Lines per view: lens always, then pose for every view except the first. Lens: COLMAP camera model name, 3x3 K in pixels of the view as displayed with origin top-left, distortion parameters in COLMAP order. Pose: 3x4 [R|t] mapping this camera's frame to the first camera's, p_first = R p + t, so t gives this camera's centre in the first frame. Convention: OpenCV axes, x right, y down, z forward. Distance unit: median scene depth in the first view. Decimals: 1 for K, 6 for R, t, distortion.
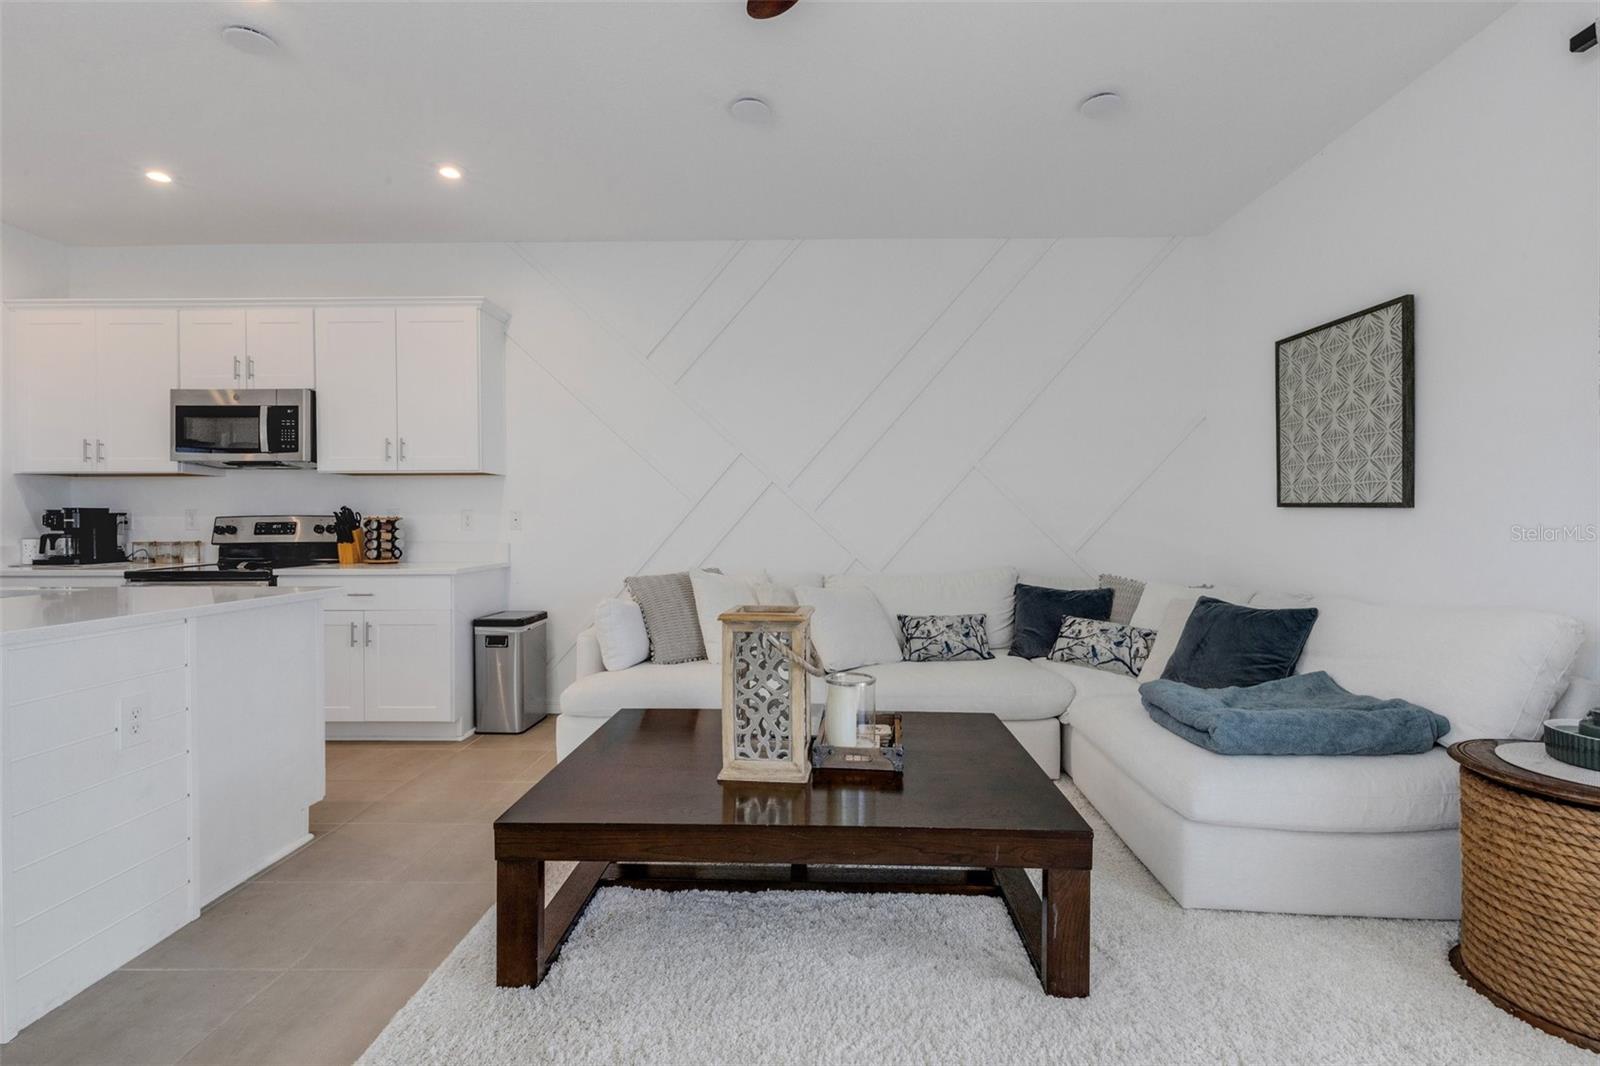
lens RADIAL K [[739.0, 0, 817.3], [0, 739.0, 524.5], [0, 0, 1]] dist [0.010869, -0.001573]
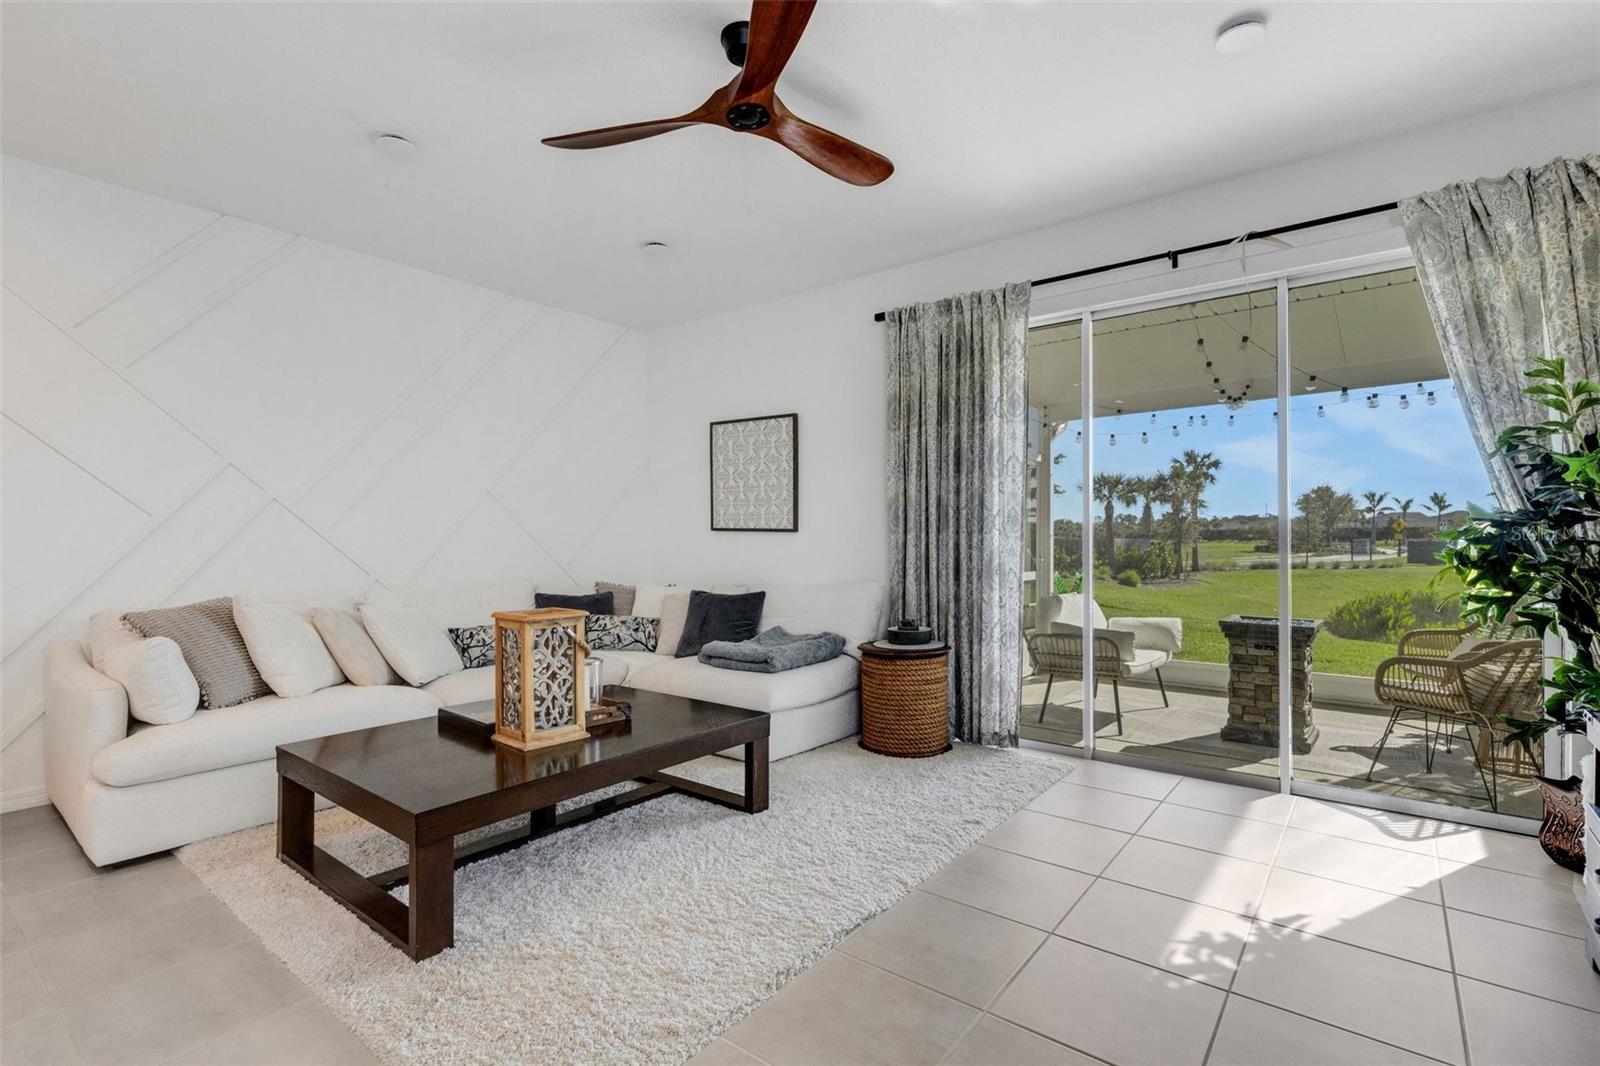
lens RADIAL K [[739.0, 0, 804.4], [0, 739.0, 545.3], [0, 0, 1]] dist [0.010869, -0.001573]
pose [[0.596634, -0.007845, 0.802475, -0.431788], [0.007815, 0.999962, 0.003966, 0.001577], [-0.802476, 0.003905, 0.596672, -0.053461]]
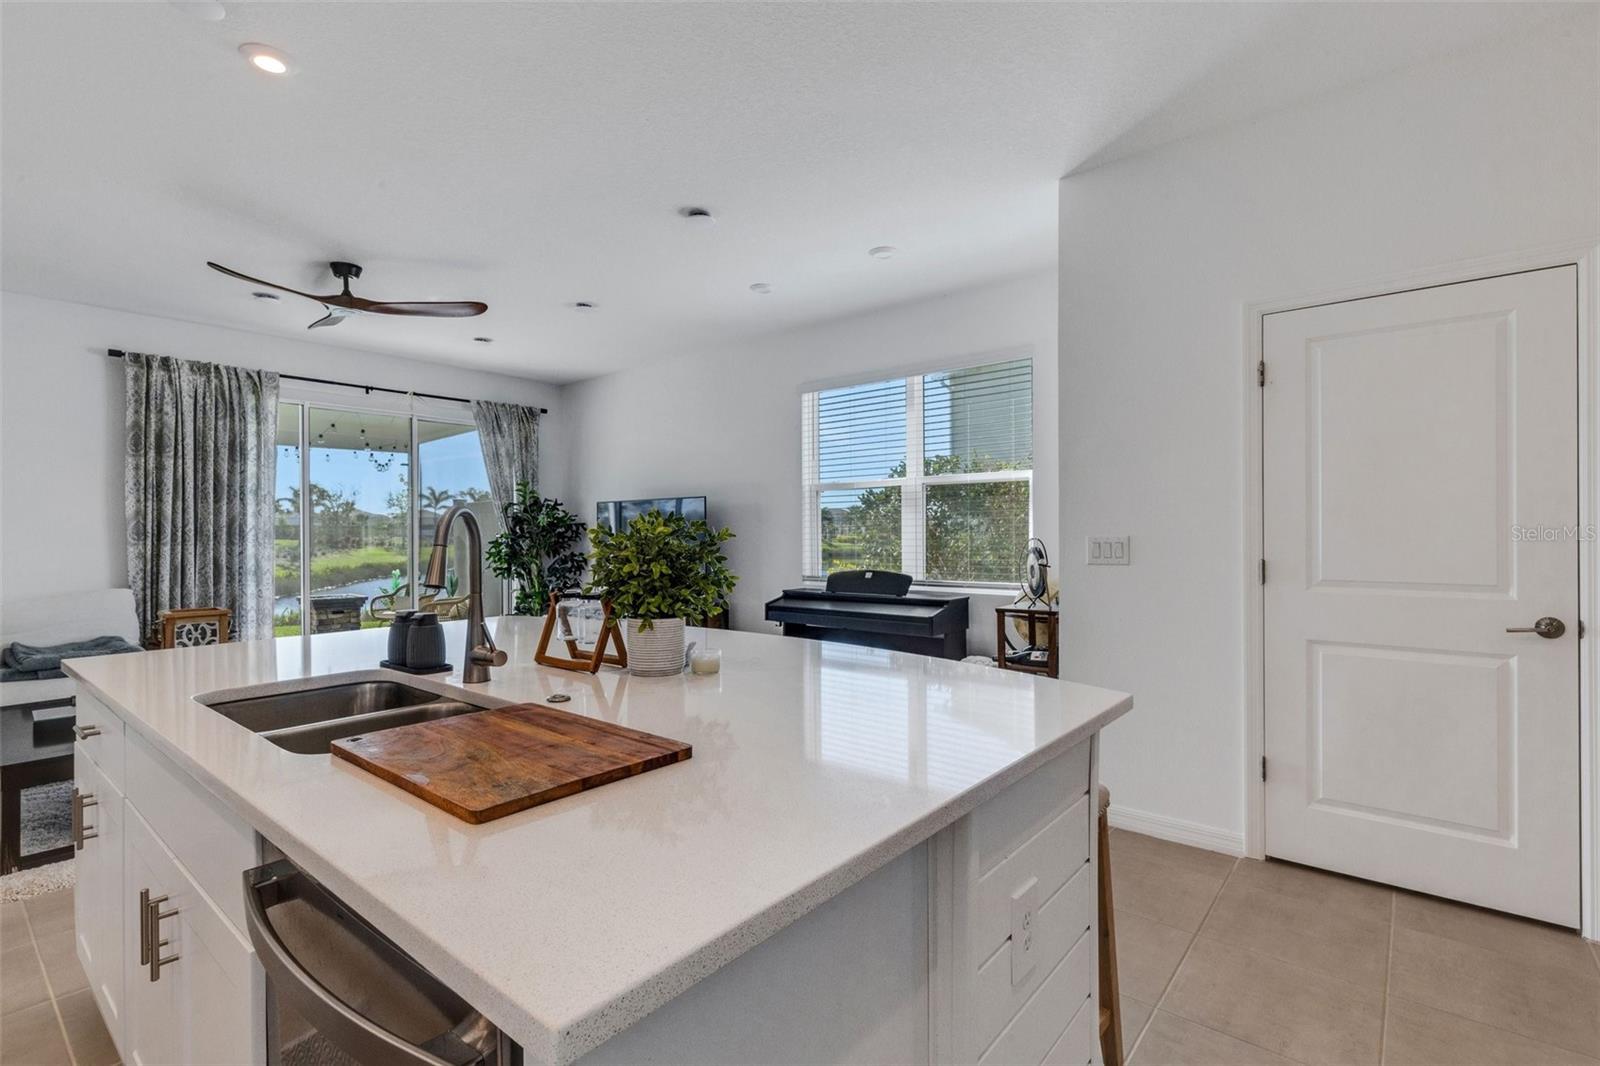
lens RADIAL K [[739.0, 0, 808.1], [0, 739.0, 529.3], [0, 0, 1]] dist [0.010869, -0.001573]
pose [[-0.783174, 0.009663, 0.621727, -1.157801], [0.011266, 0.999936, -0.001350, -0.025156], [-0.621700, 0.005947, -0.783233, 0.777200]]
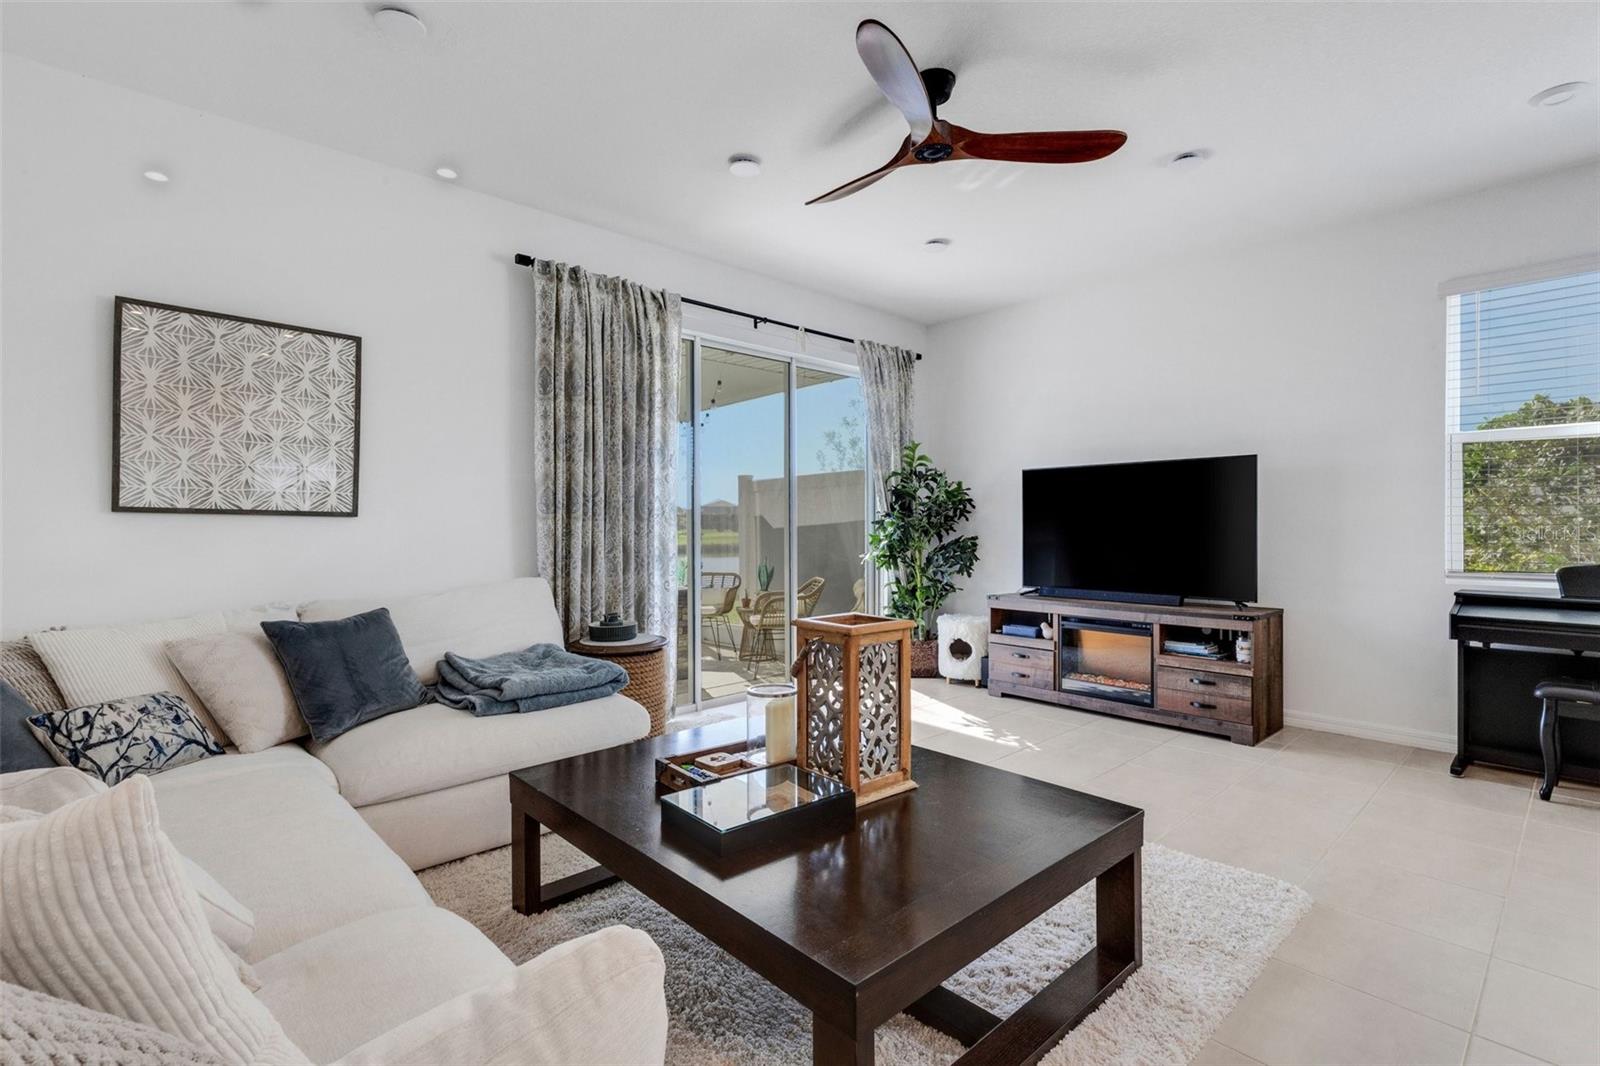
lens RADIAL K [[739.0, 0, 818.1], [0, 739.0, 530.9], [0, 0, 1]] dist [0.010869, -0.001573]
pose [[-0.706187, -0.001294, 0.708024, -0.382784], [0.009122, 0.999899, 0.010925, -0.004970], [-0.707967, 0.014174, -0.706104, 0.915717]]
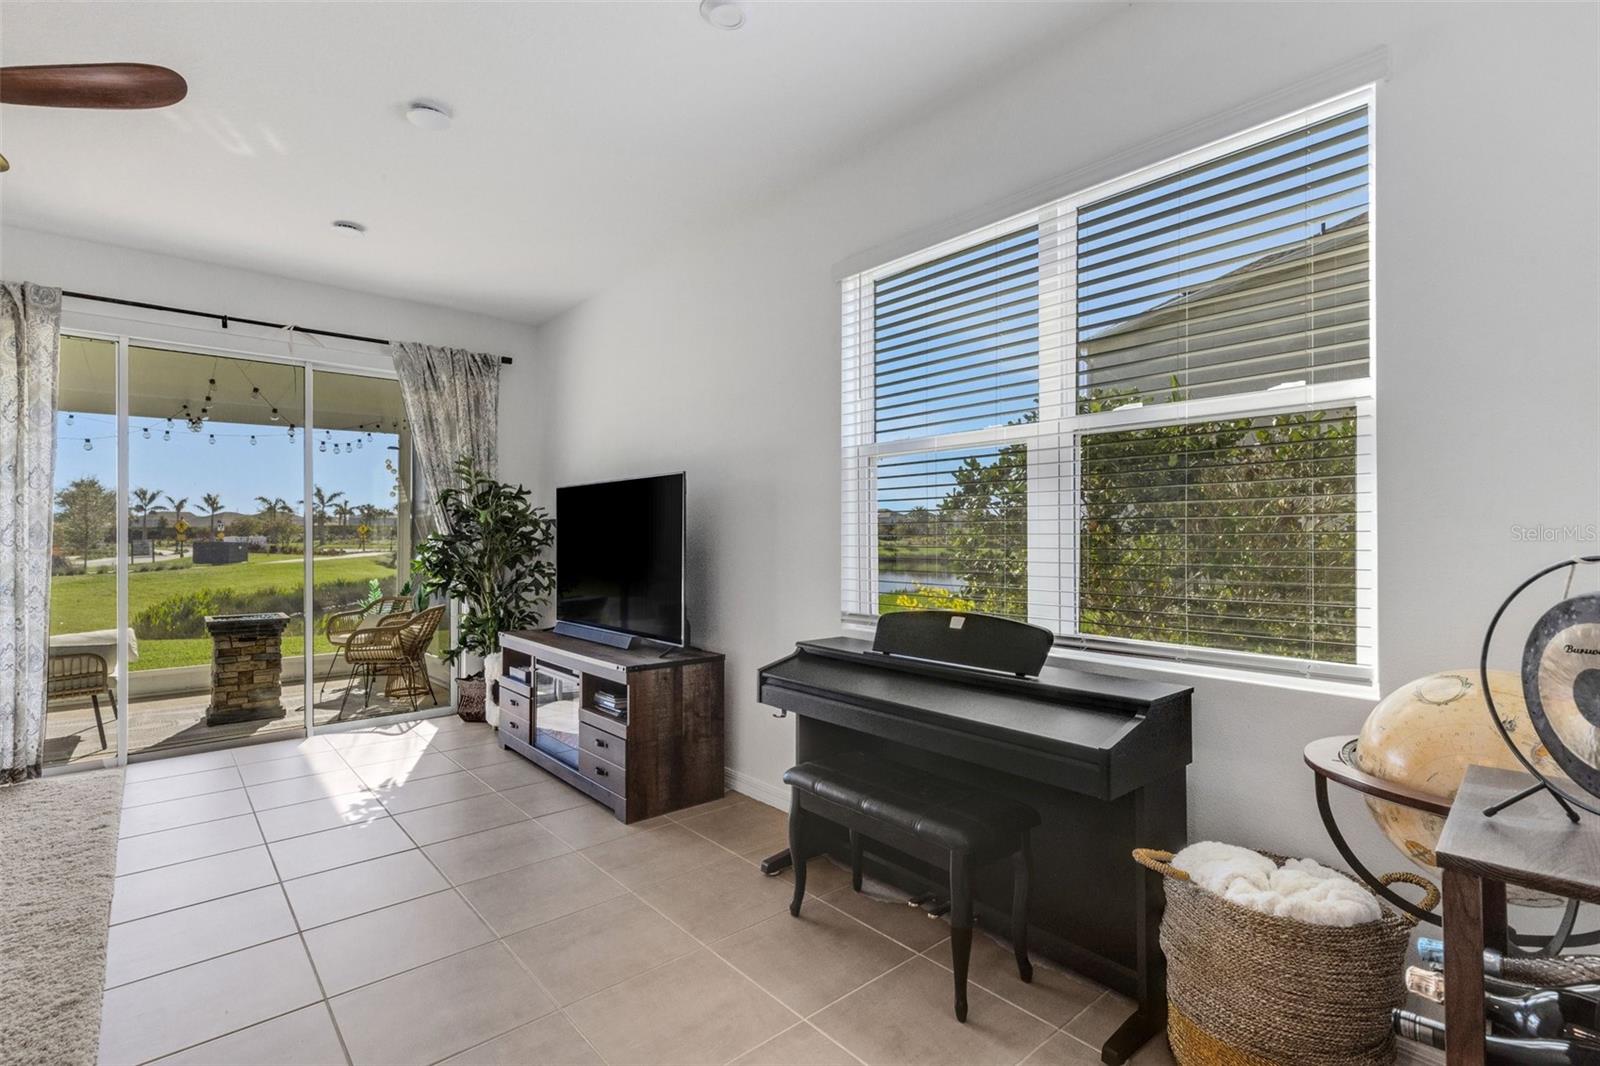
lens RADIAL K [[739.0, 0, 816.0], [0, 739.0, 527.8], [0, 0, 1]] dist [0.010869, -0.001573]
pose [[-0.683595, 0.010033, 0.729793, -0.822594], [0.006896, 0.999950, -0.007287, -0.021383], [-0.729829, 0.000051, -0.683630, 0.233776]]
